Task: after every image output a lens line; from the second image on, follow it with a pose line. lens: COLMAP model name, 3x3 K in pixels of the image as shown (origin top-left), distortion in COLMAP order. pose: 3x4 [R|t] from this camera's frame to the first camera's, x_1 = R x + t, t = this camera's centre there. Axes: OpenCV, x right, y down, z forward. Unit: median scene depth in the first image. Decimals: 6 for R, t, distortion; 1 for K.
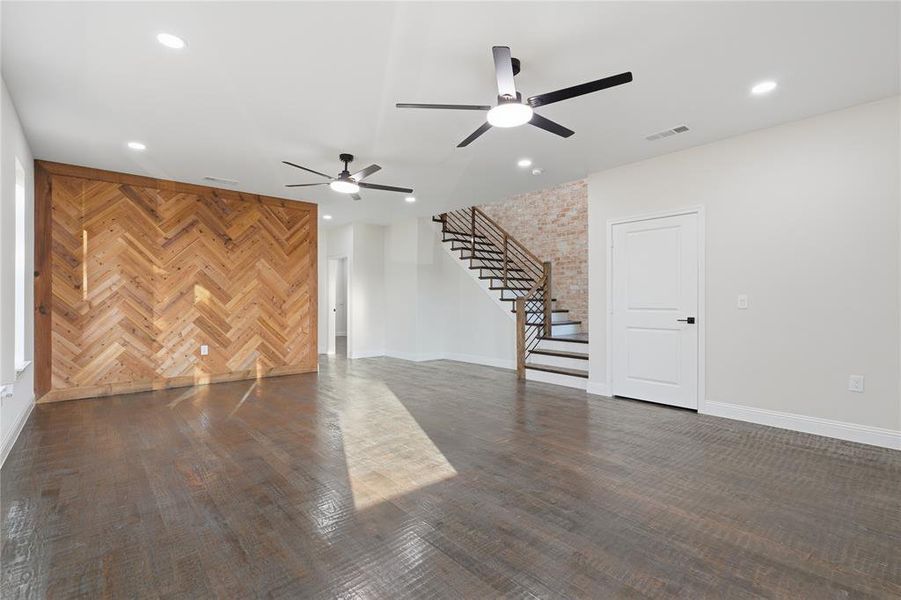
lens RADIAL K [[417.6, 0, 448.0], [0, 417.6, 298.9], [0, 0, 1]] dist [0.000278, 0.000129]
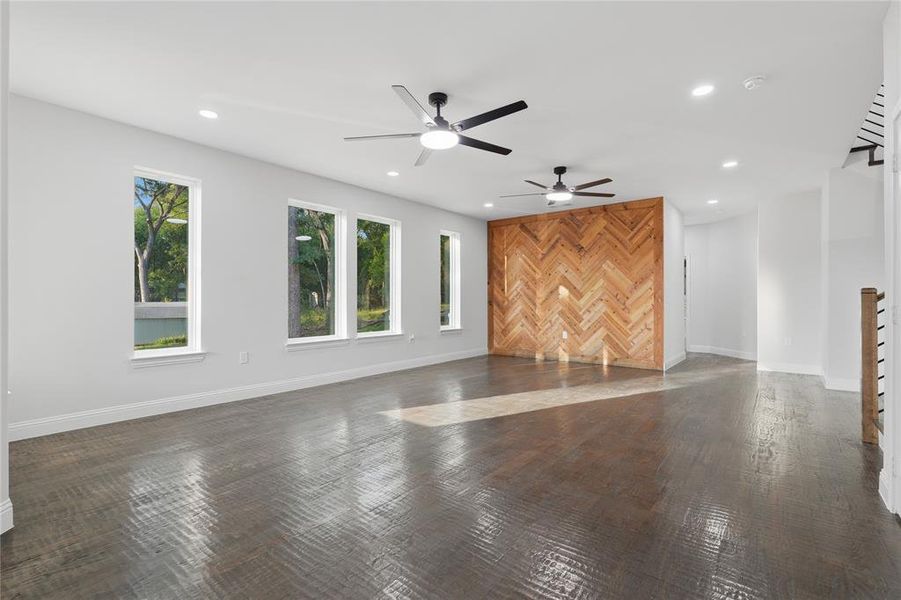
lens RADIAL K [[417.6, 0, 448.0], [0, 417.6, 298.9], [0, 0, 1]] dist [0.000278, 0.000129]
pose [[0.176806, 0.001070, -0.984245, 0.648835], [0.005863, 0.999981, 0.002140, 0.003767], [0.984228, -0.006149, 0.176797, 0.404028]]
